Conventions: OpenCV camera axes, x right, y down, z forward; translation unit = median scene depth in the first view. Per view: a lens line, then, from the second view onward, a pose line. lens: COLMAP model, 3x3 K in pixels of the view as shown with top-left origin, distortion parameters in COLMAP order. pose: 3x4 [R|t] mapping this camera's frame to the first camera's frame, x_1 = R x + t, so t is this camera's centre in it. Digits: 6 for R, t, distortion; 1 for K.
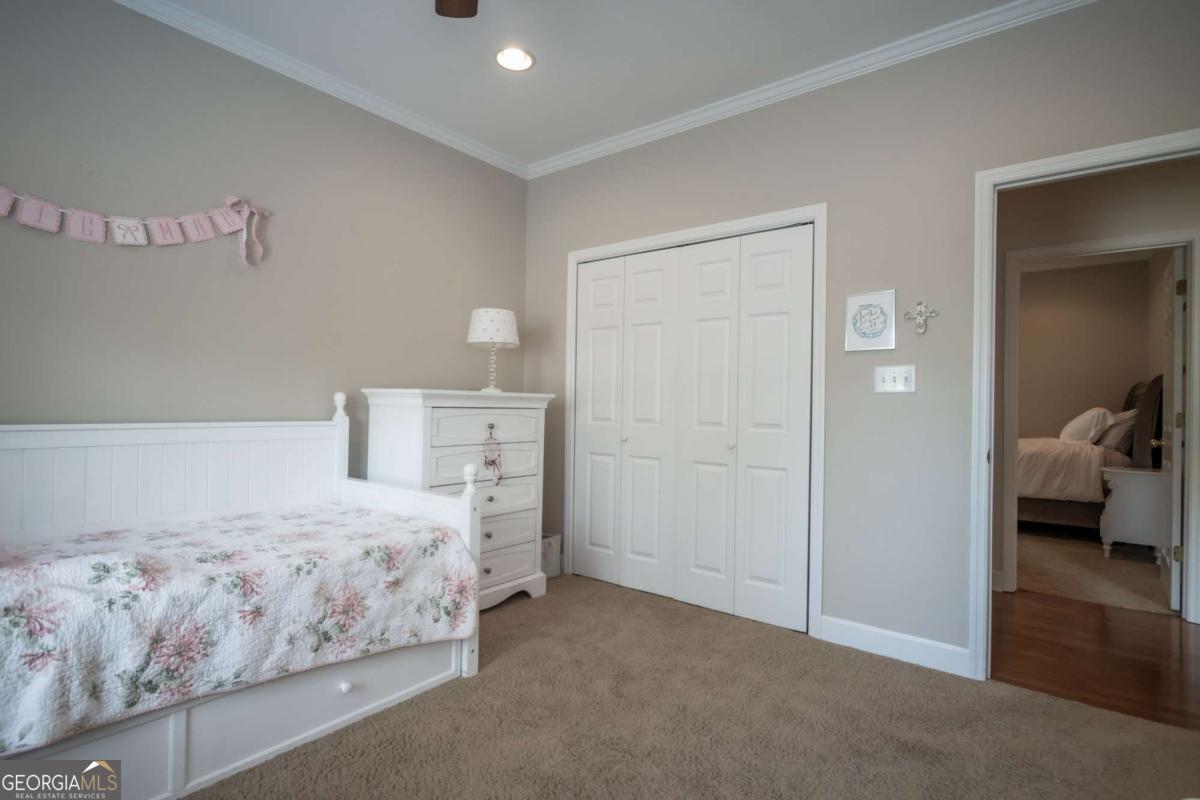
lens RADIAL K [[592.6, 0, 602.1], [0, 592.6, 396.7], [0, 0, 1]] dist [0.004981, -0.004084]
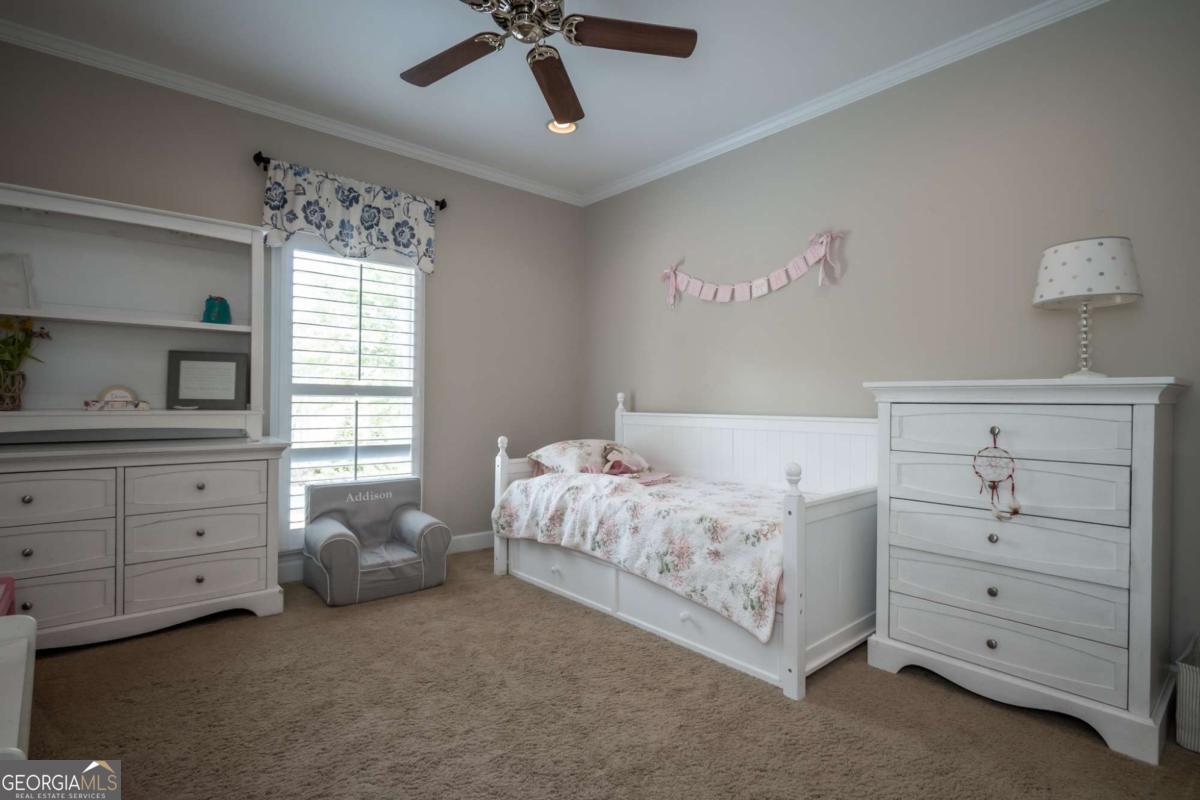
lens RADIAL K [[592.6, 0, 600.5], [0, 592.6, 401.2], [0, 0, 1]] dist [0.004981, -0.004084]
pose [[-0.210102, -0.019913, -0.977477, 0.905506], [0.002116, 0.999781, -0.020822, 0.046830], [0.977677, -0.006443, -0.210014, 1.123928]]
